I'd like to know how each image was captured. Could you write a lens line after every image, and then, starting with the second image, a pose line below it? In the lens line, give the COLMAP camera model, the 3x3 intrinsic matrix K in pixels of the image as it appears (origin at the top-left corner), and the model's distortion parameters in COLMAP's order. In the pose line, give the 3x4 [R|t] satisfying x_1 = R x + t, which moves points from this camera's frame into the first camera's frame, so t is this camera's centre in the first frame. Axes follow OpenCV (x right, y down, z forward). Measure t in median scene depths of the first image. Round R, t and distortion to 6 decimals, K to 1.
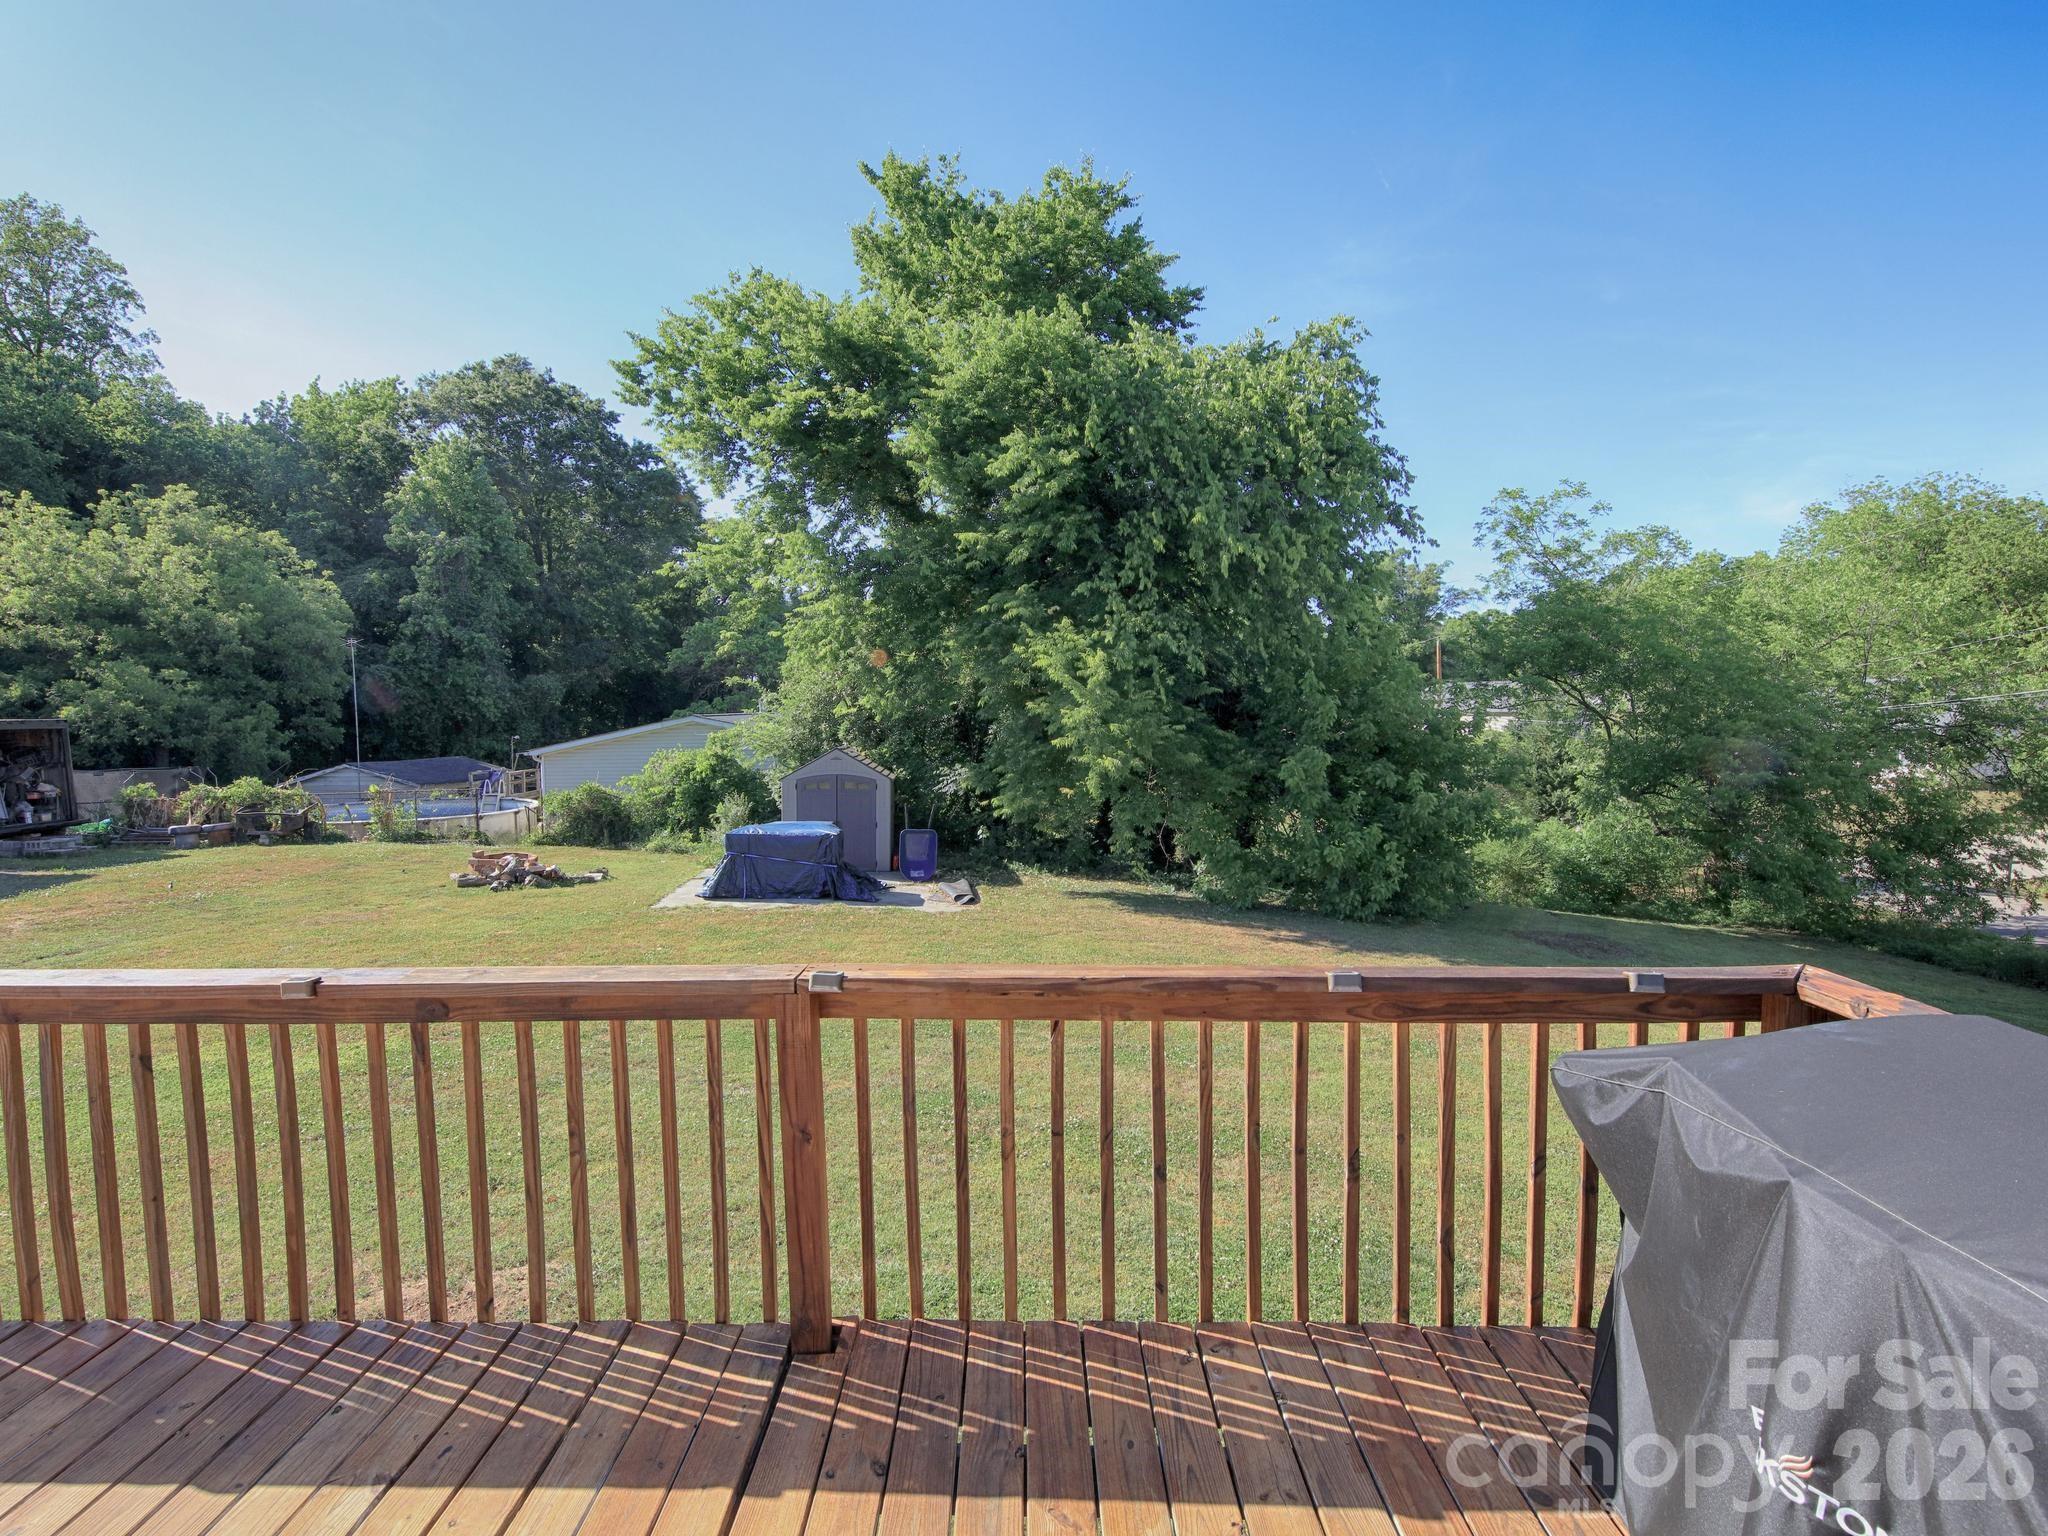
lens RADIAL K [[983.3, 0, 992.7], [0, 983.3, 781.0], [0, 0, 1]] dist [0.024973, -0.014096]
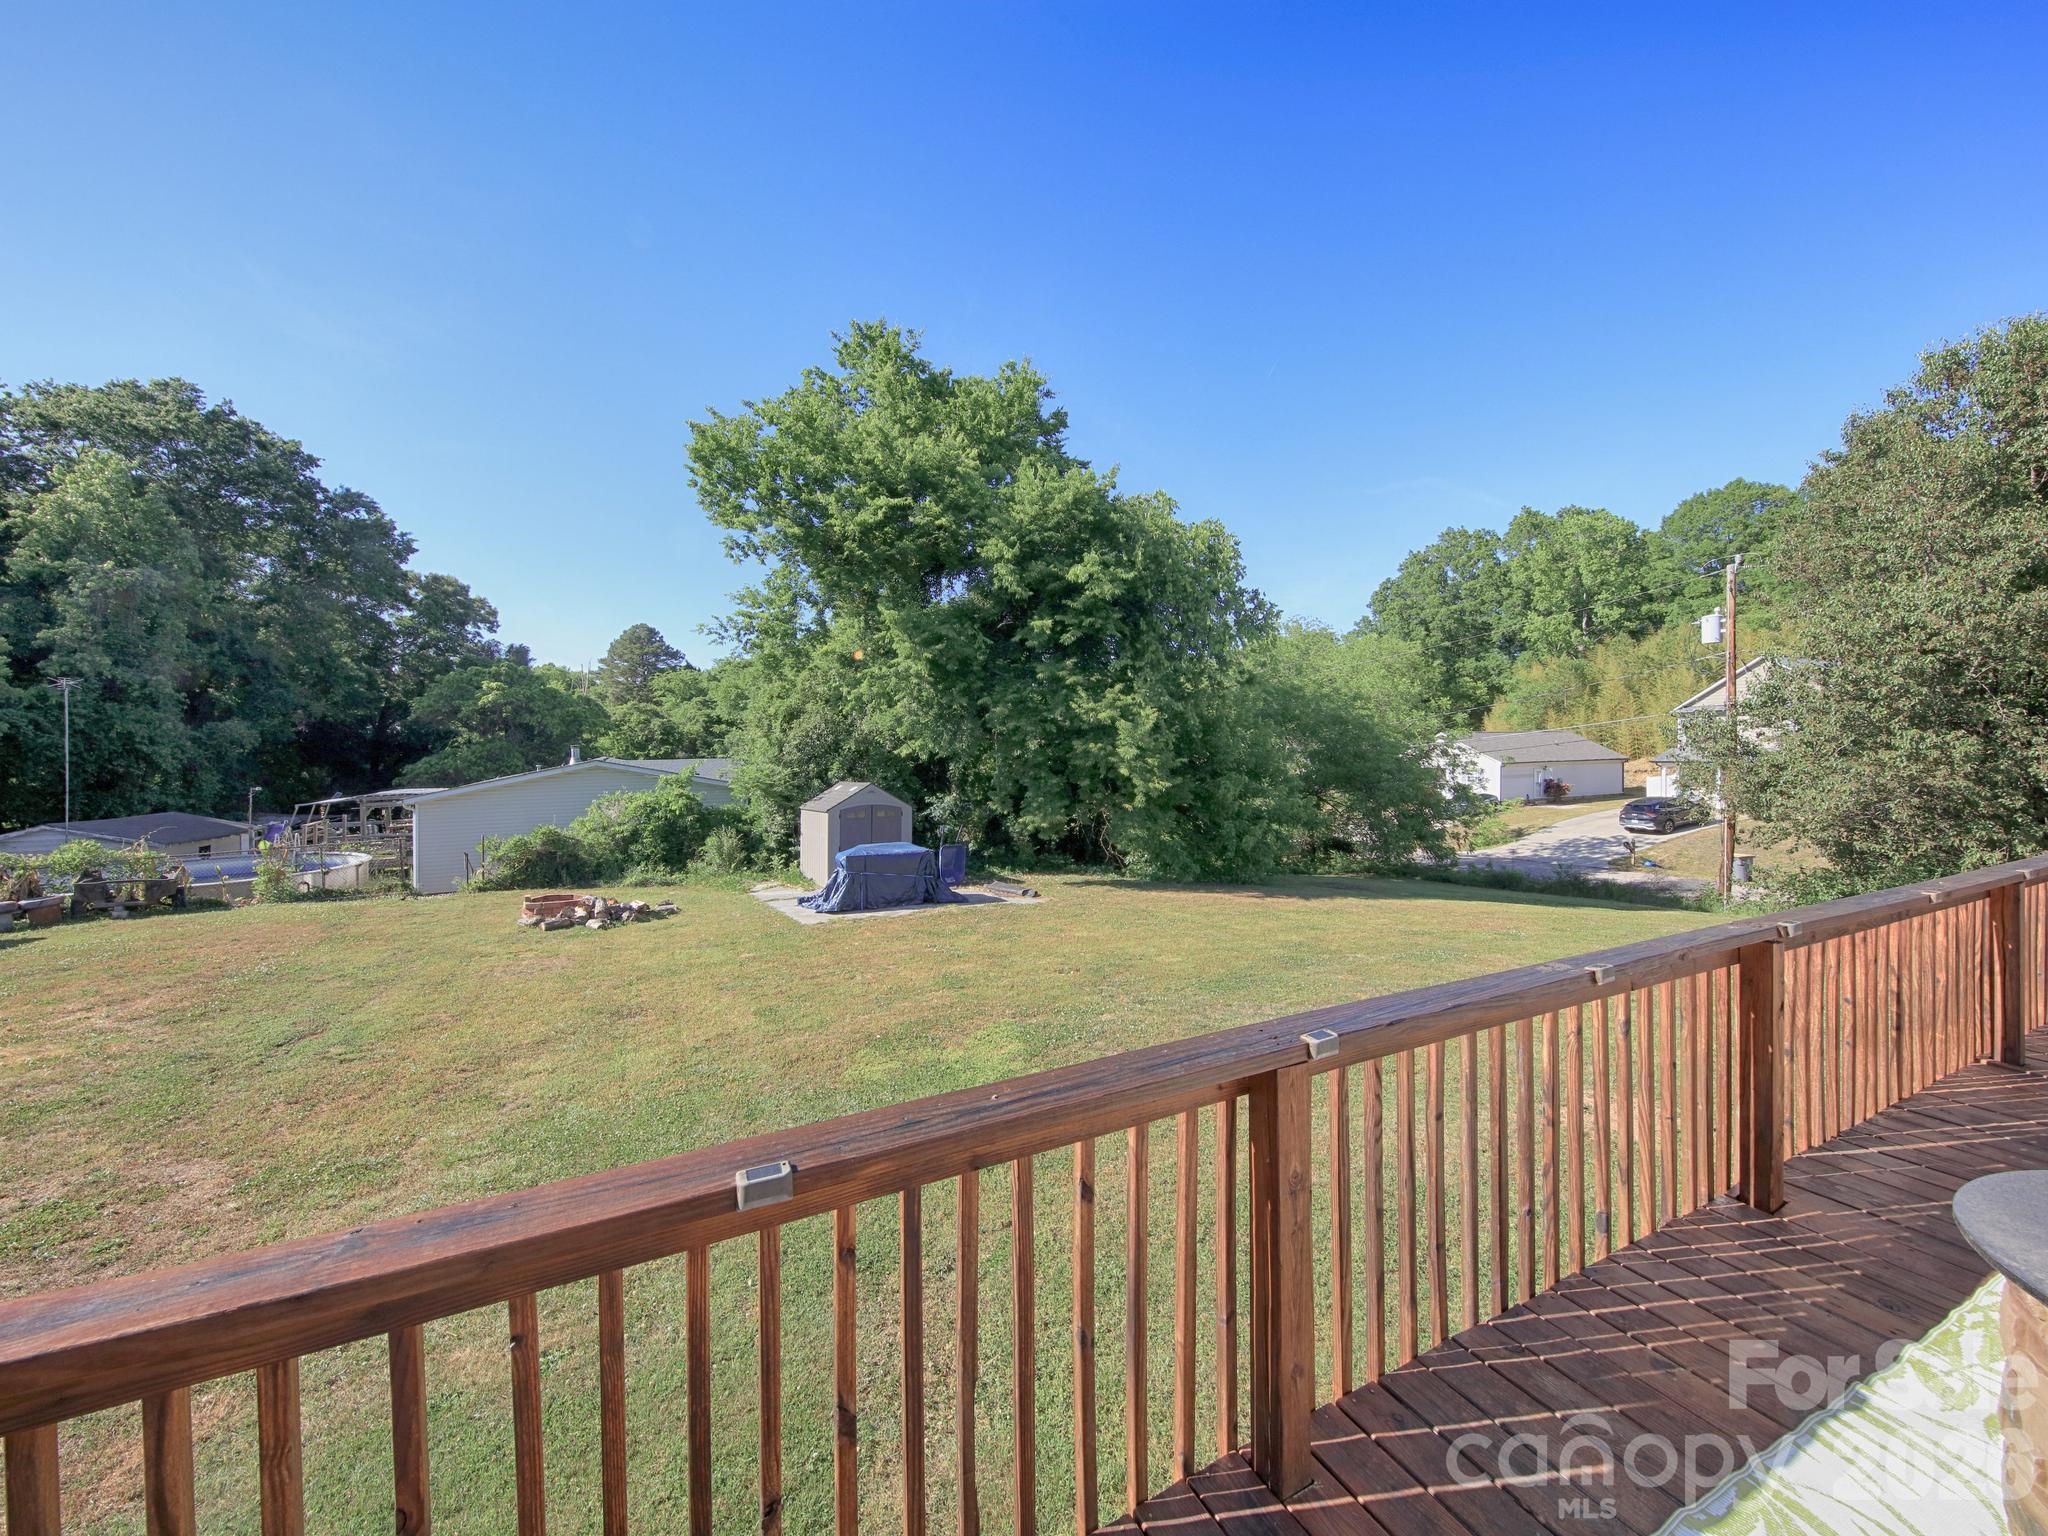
lens RADIAL K [[789.7, 0, 991.9], [0, 789.7, 767.0], [0, 0, 1]] dist [-0.001285, -0.000659]
pose [[0.890874, -0.017397, 0.453917, -0.168416], [0.042812, 0.998034, -0.045775, -0.000964], [-0.452228, 0.060213, 0.889867, 0.022843]]
